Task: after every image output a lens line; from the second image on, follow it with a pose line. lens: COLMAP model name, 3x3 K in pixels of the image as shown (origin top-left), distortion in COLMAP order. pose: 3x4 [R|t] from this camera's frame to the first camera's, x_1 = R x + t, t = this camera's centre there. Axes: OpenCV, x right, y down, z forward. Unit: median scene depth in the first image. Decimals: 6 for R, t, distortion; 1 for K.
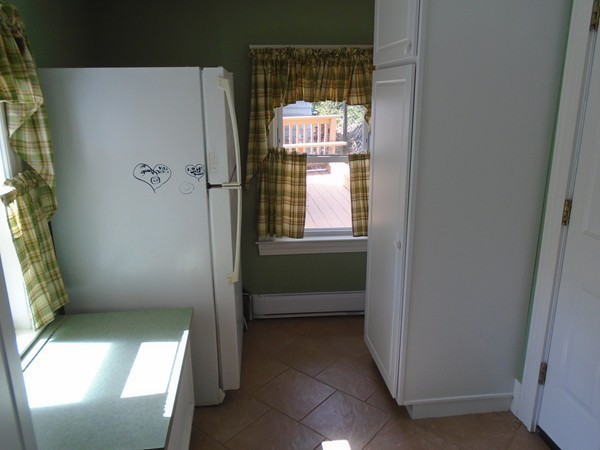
lens RADIAL K [[472.2, 0, 301.7], [0, 472.2, 224.3], [0, 0, 1]] dist [-0.006992, -0.001069]
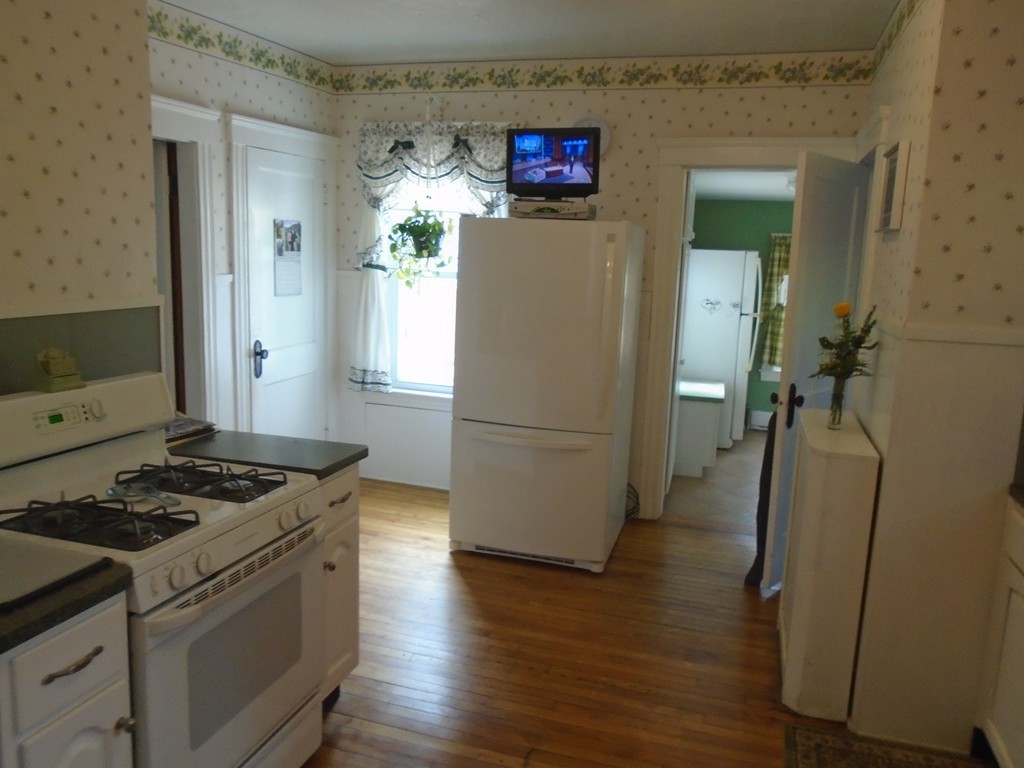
lens RADIAL K [[805.9, 0, 512.9], [0, 805.9, 385.8], [0, 0, 1]] dist [-0.006992, -0.001069]
pose [[0.926542, 0.104179, -0.361478, 0.102955], [-0.142233, 0.986576, -0.080238, 0.421715], [0.348266, 0.125758, 0.928922, -1.606558]]
